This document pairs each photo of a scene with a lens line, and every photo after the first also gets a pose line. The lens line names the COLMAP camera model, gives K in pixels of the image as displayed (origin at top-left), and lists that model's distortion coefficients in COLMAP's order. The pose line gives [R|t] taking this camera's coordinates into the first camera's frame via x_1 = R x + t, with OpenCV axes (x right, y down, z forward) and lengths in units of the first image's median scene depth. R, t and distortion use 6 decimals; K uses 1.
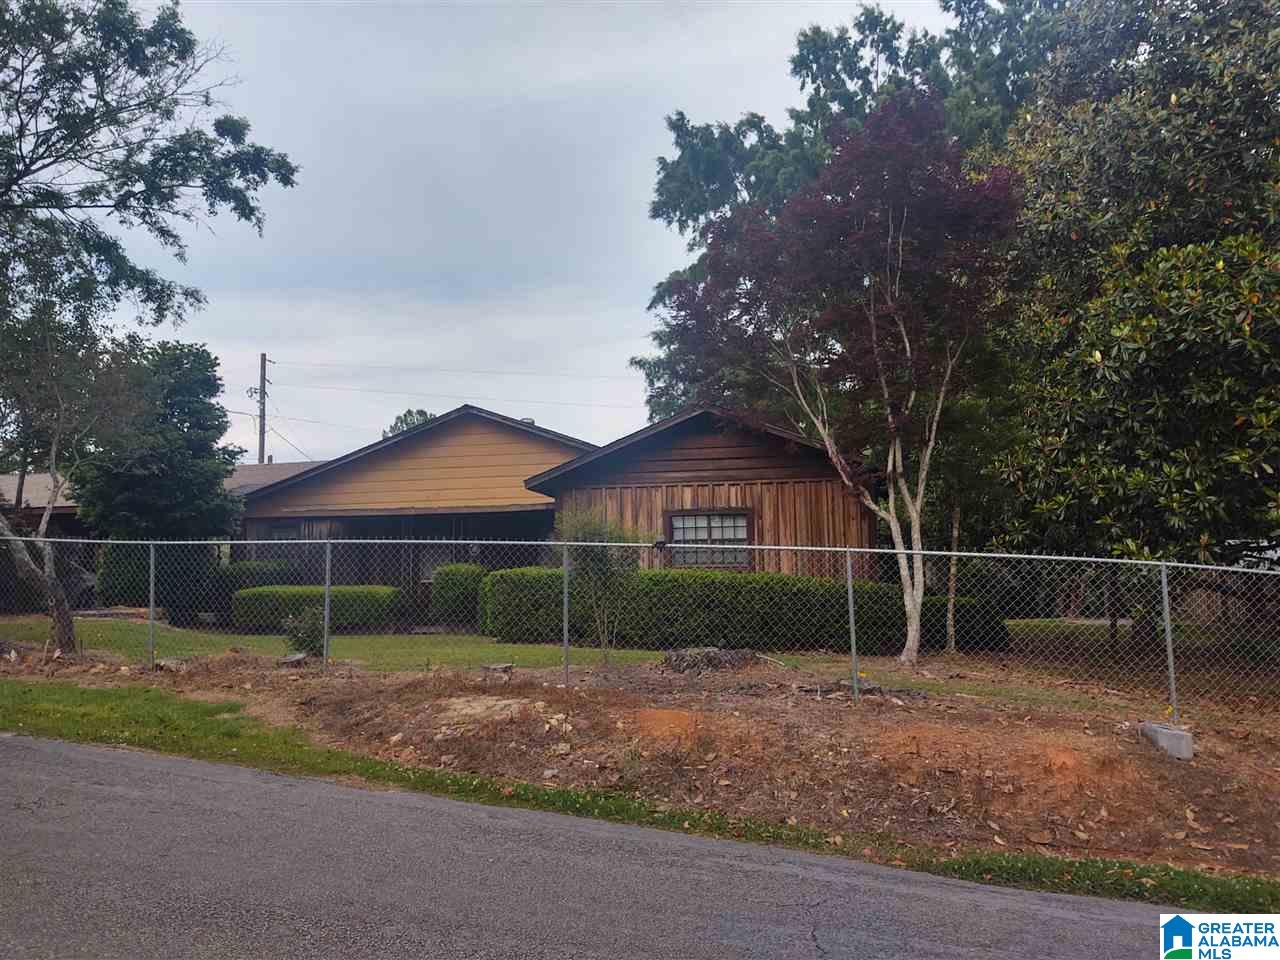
lens RADIAL K [[1013.9, 0, 640.0], [0, 1013.9, 480.0], [0, 0, 1]] dist [-0.041133, -0.002392]
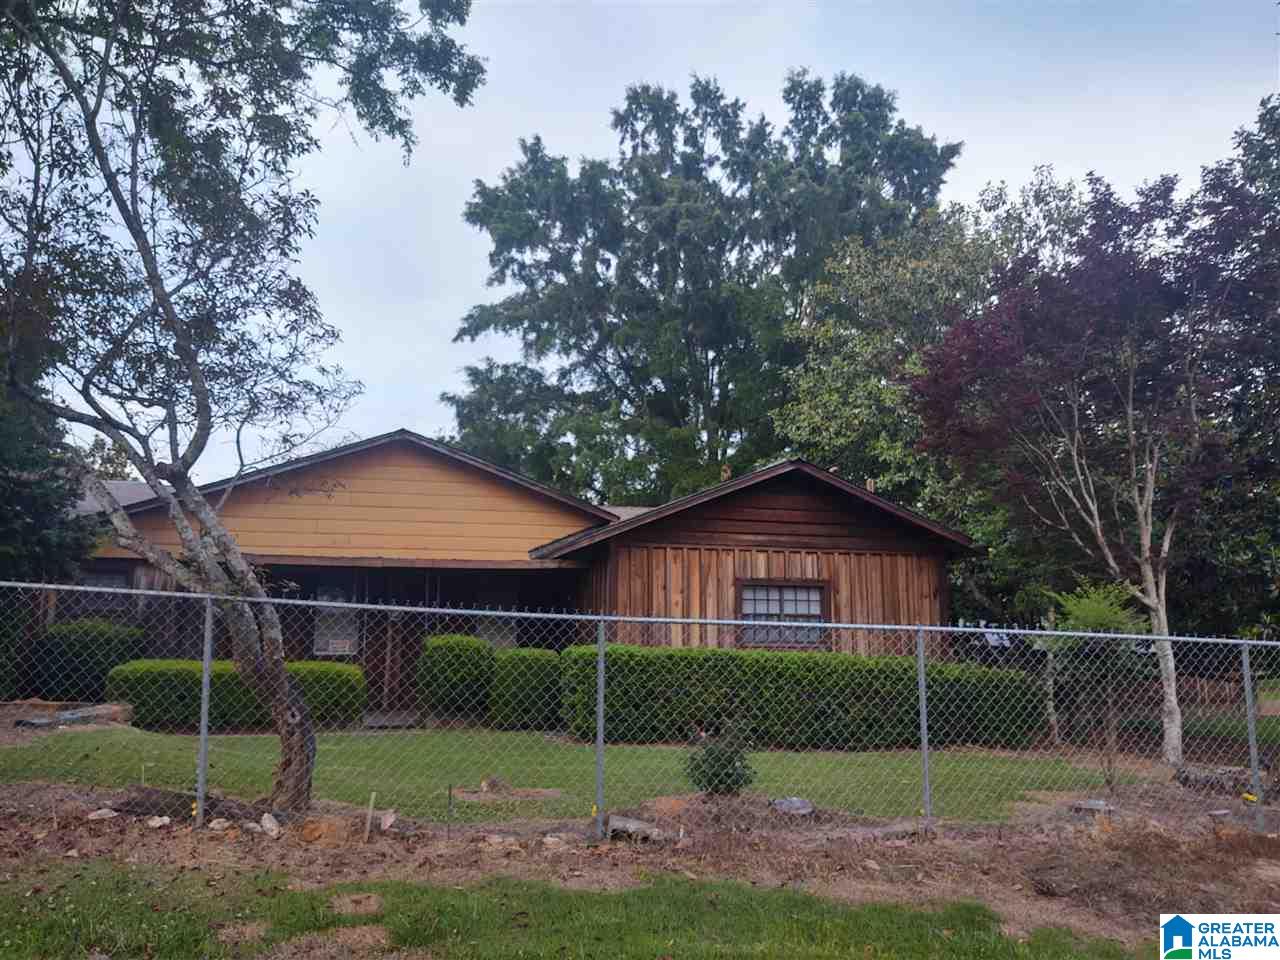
lens RADIAL K [[1003.4, 0, 639.8], [0, 1003.4, 441.0], [0, 0, 1]] dist [0.001520, -0.000763]
pose [[0.888979, 0.104099, 0.445960, -0.440533], [-0.060885, 0.992043, -0.110201, 0.012936], [-0.453883, 0.070814, 0.888243, 0.271233]]
